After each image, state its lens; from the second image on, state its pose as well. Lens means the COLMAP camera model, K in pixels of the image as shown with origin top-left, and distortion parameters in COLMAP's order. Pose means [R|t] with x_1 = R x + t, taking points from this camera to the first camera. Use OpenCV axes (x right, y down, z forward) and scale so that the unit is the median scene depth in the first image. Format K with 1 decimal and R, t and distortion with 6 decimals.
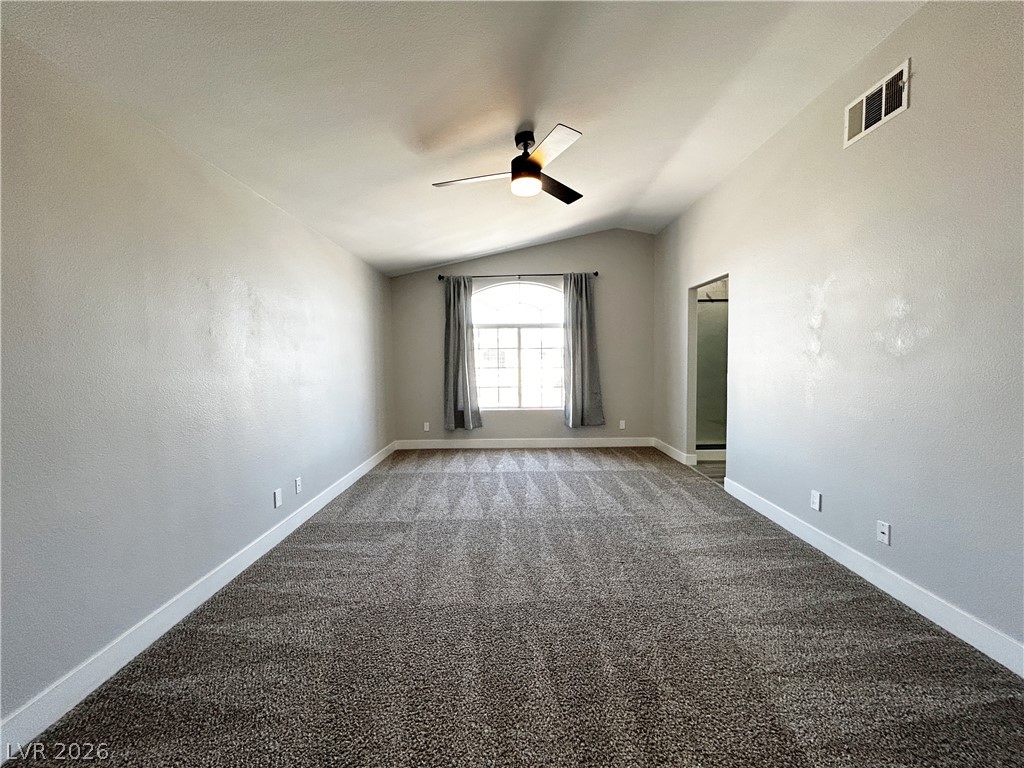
lens RADIAL K [[419.6, 0, 506.6], [0, 419.6, 383.5], [0, 0, 1]] dist [-0.001297, -0.000032]
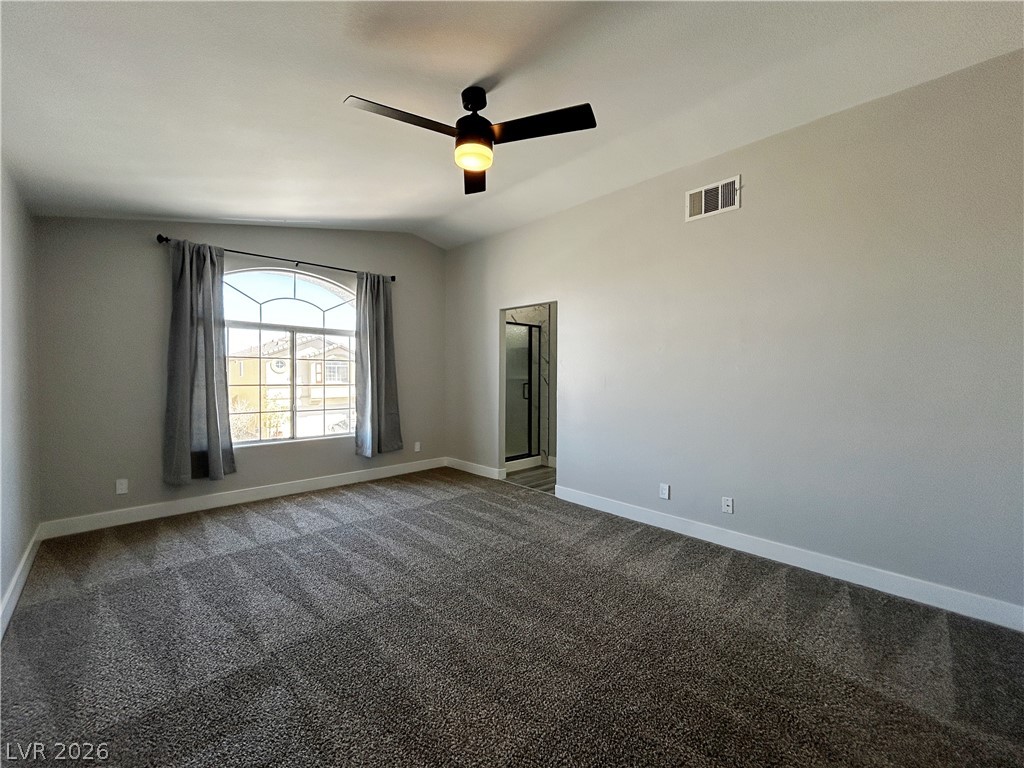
lens RADIAL K [[419.6, 0, 506.6], [0, 419.6, 383.5], [0, 0, 1]] dist [-0.001297, -0.000032]
pose [[0.702582, 0.002059, 0.711600, -0.296224], [0.025177, 0.999298, -0.027748, -0.012818], [-0.711158, 0.037411, 0.702037, 0.264466]]
